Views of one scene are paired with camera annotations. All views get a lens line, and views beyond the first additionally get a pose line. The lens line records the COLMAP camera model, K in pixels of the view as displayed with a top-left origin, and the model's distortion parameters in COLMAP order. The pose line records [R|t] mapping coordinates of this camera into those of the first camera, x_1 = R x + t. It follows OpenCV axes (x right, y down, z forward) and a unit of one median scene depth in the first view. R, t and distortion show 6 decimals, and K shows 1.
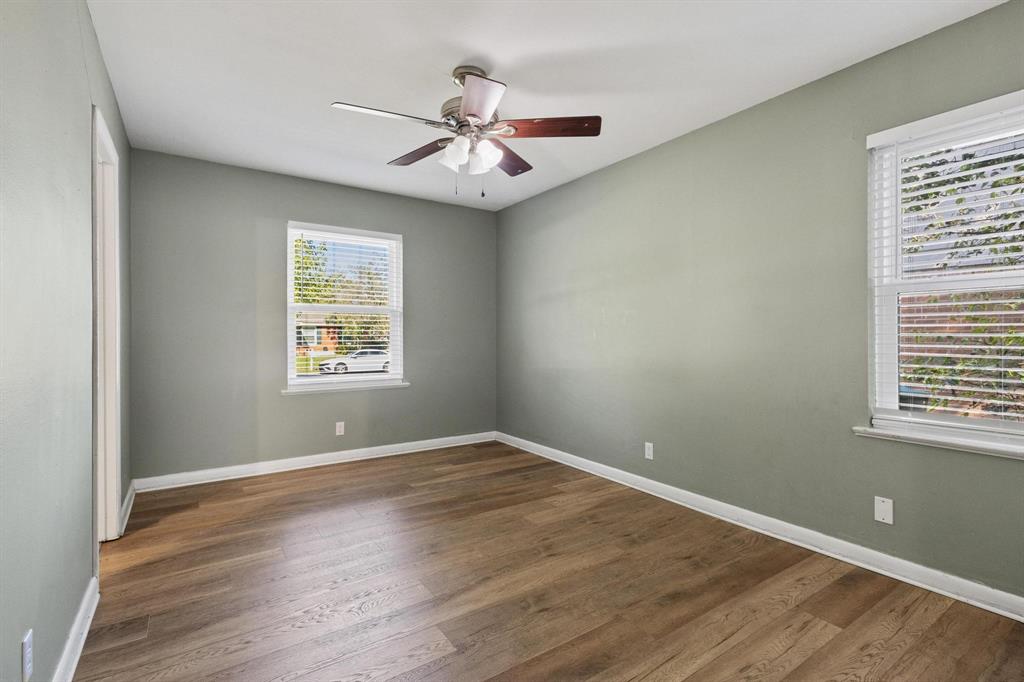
lens RADIAL K [[471.0, 0, 511.2], [0, 471.0, 340.6], [0, 0, 1]] dist [0.006848, 0.000183]
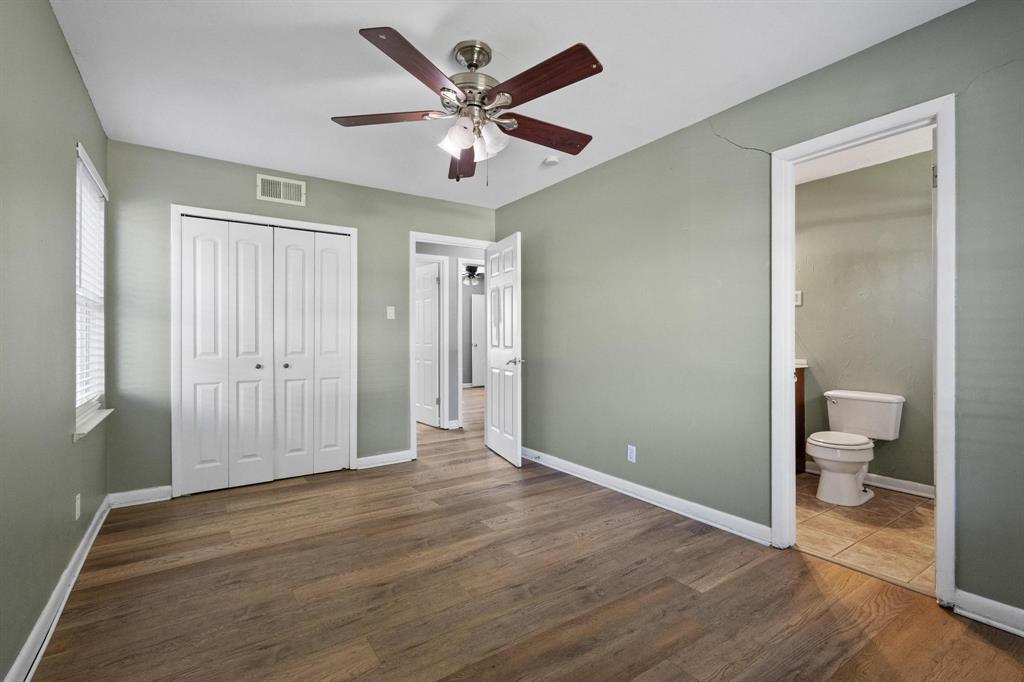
lens RADIAL K [[471.0, 0, 508.3], [0, 471.0, 339.2], [0, 0, 1]] dist [0.006848, 0.000183]
pose [[-0.999952, 0.005268, 0.008244, -0.189817], [0.005372, 0.999905, 0.012725, -0.023320], [-0.008176, 0.012769, -0.999885, 2.183360]]
